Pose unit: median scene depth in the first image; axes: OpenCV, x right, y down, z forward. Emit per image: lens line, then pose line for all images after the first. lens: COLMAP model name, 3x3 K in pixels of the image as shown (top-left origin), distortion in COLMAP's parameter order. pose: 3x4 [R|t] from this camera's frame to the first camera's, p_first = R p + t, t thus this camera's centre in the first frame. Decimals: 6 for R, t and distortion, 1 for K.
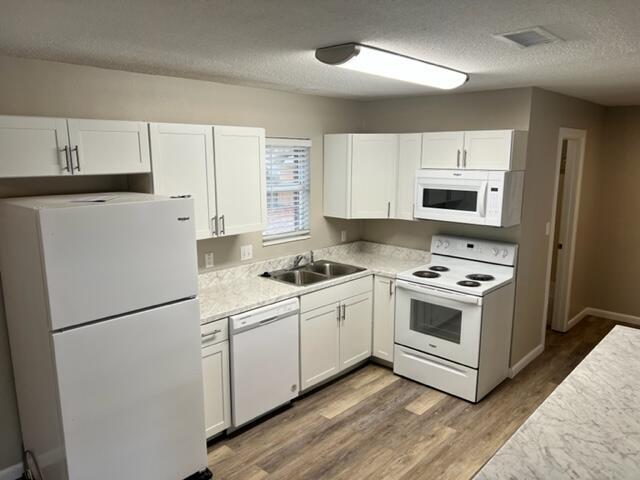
lens RADIAL K [[481.4, 0, 320.0], [0, 481.4, 240.0], [0, 0, 1]] dist [0.105642, -0.163361]
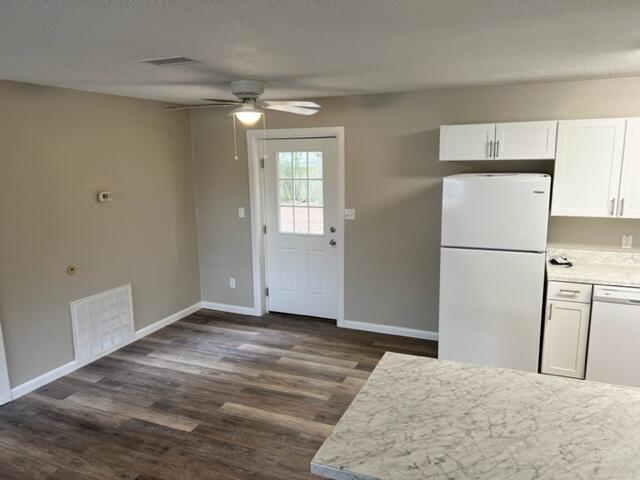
lens RADIAL K [[481.4, 0, 320.0], [0, 481.4, 240.0], [0, 0, 1]] dist [0.105642, -0.163361]
pose [[0.327274, 0.161982, -0.930942, 0.565608], [-0.150810, 0.981523, 0.117765, 0.013185], [0.932817, 0.101854, 0.345655, -0.020327]]
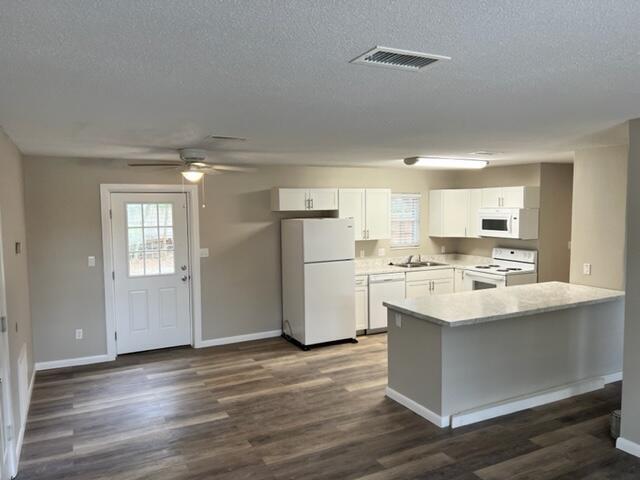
lens RADIAL K [[481.4, 0, 320.0], [0, 481.4, 240.0], [0, 0, 1]] dist [0.105642, -0.163361]
pose [[0.938314, 0.012667, -0.345553, 0.299285], [-0.049199, 0.994052, -0.097157, 0.188831], [0.342267, 0.108164, 0.933356, -0.940522]]
